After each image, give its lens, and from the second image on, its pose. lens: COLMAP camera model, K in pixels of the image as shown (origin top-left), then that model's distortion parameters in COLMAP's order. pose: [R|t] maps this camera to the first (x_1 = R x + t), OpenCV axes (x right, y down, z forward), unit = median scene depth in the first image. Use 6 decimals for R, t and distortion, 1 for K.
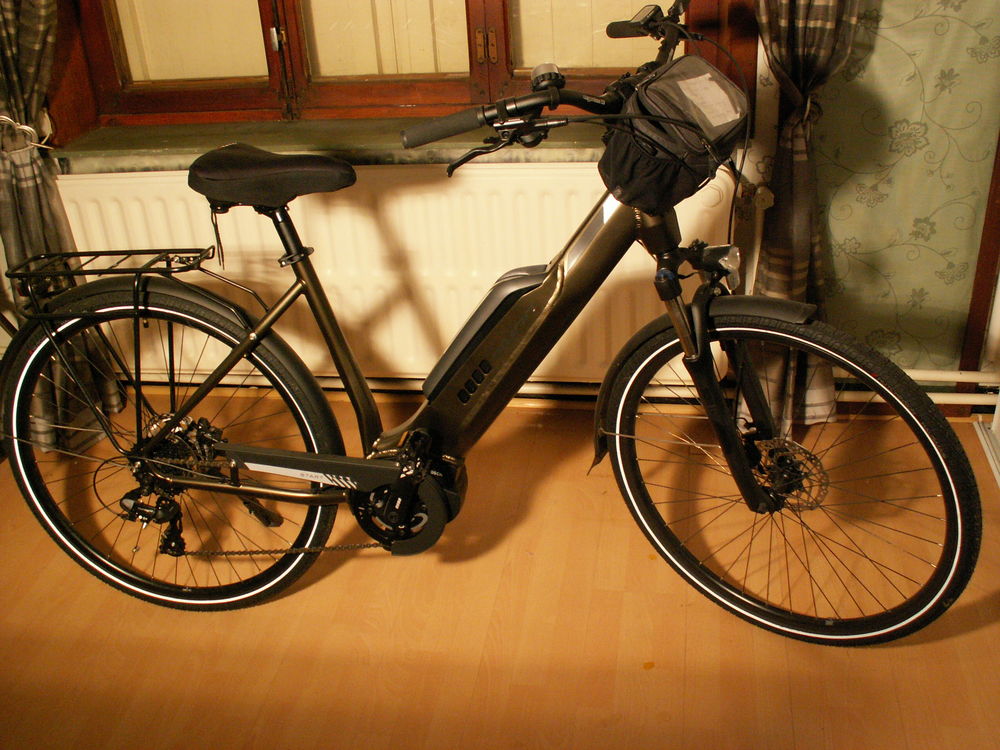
lens RADIAL K [[1056.9, 0, 500.0], [0, 1056.9, 375.0], [0, 0, 1]] dist [-0.211268, 0.221453]
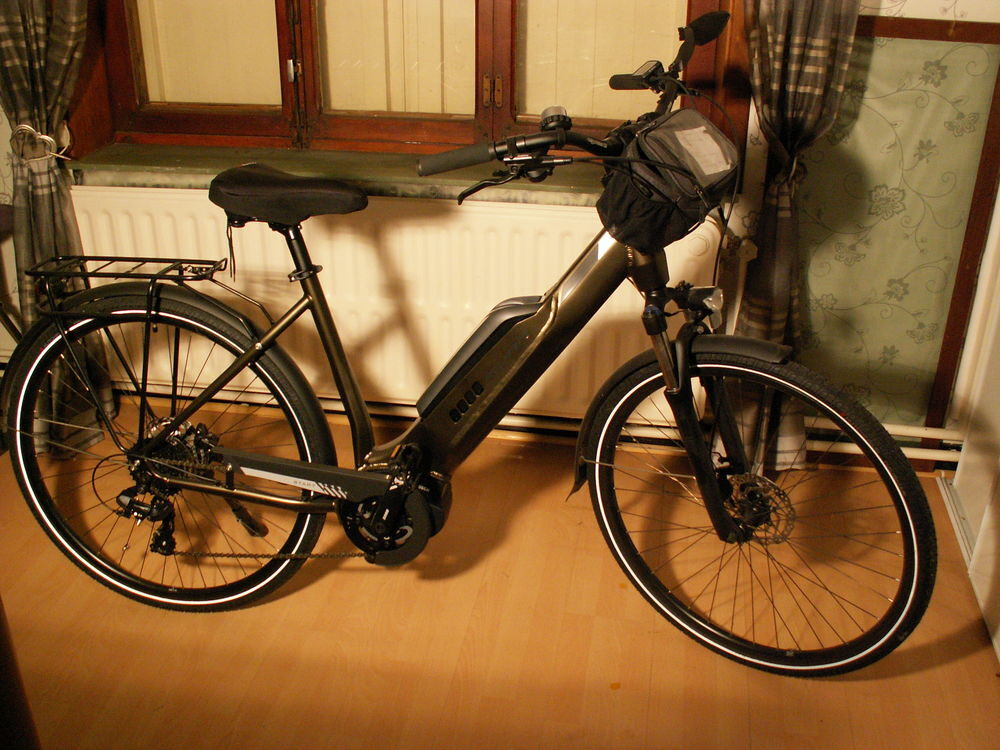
lens RADIAL K [[1056.9, 0, 500.0], [0, 1056.9, 375.0], [0, 0, 1]] dist [-0.211268, 0.221453]
pose [[0.997801, 0.062346, 0.022501, -0.014045], [-0.061197, 0.996943, -0.048573, 0.024960], [-0.025460, 0.047090, 0.998566, -0.048795]]
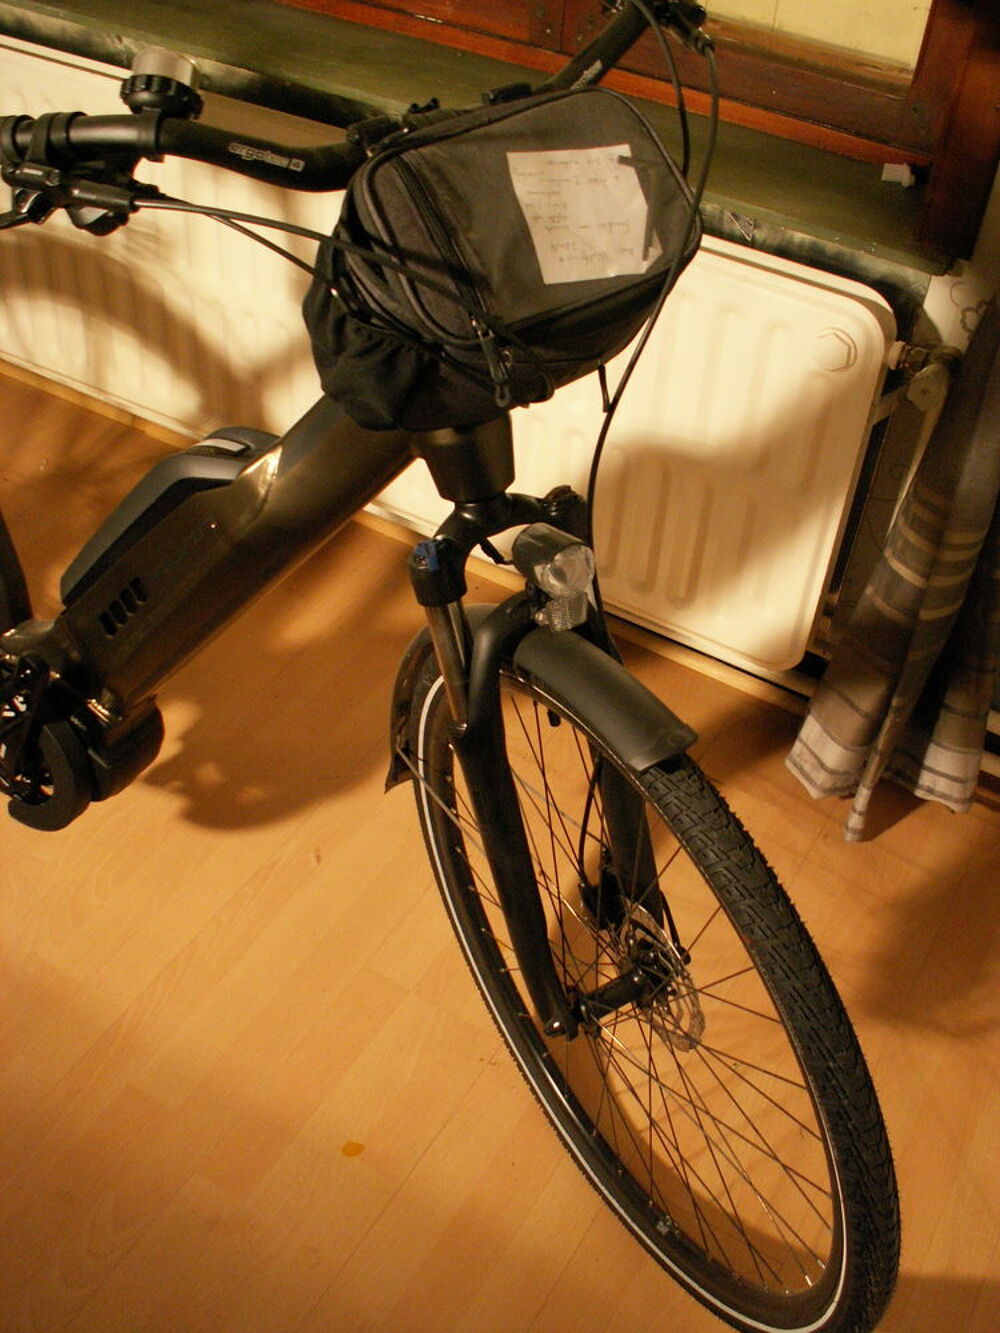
lens RADIAL K [[1408.9, 0, 500.0], [0, 1408.9, 666.5], [0, 0, 1]] dist [-0.211268, 0.221453]
pose [[0.922174, 0.335098, -0.193143, 0.261340], [-0.280385, 0.923168, 0.262955, -0.179768], [0.266419, -0.188336, 0.945278, 0.331799]]
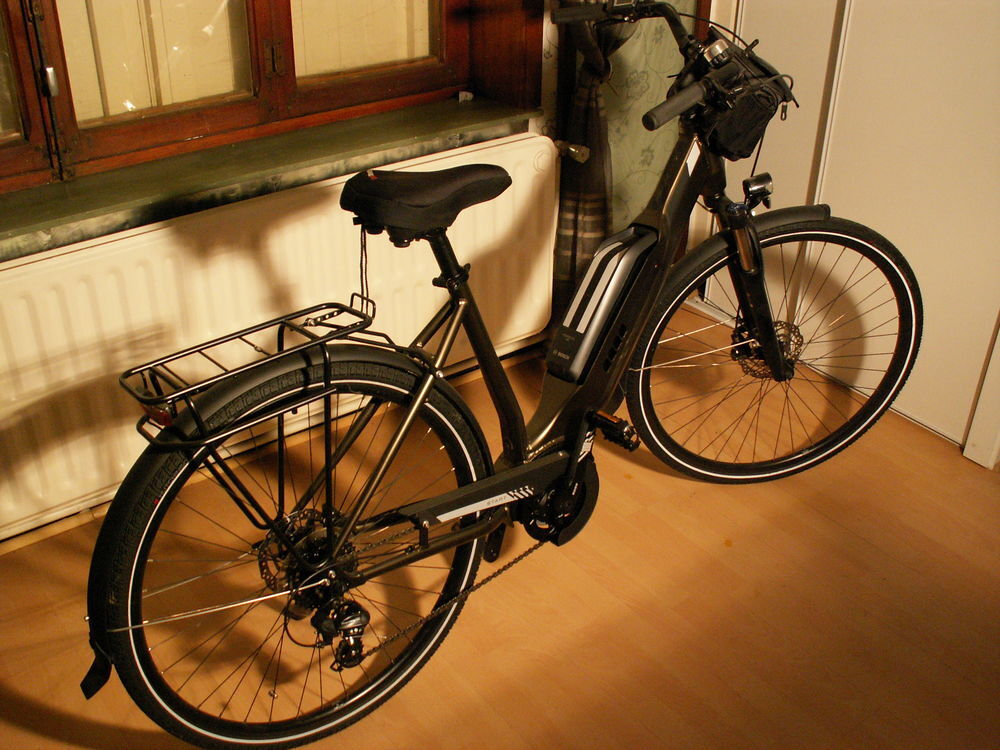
lens RADIAL K [[1056.9, 0, 500.0], [0, 1056.9, 375.0], [0, 0, 1]] dist [-0.211268, 0.221453]
pose [[0.686971, -0.308990, 0.657720, -0.712112], [0.312940, 0.942663, 0.115996, -0.111660], [-0.655850, 0.126141, 0.744278, 0.250258]]
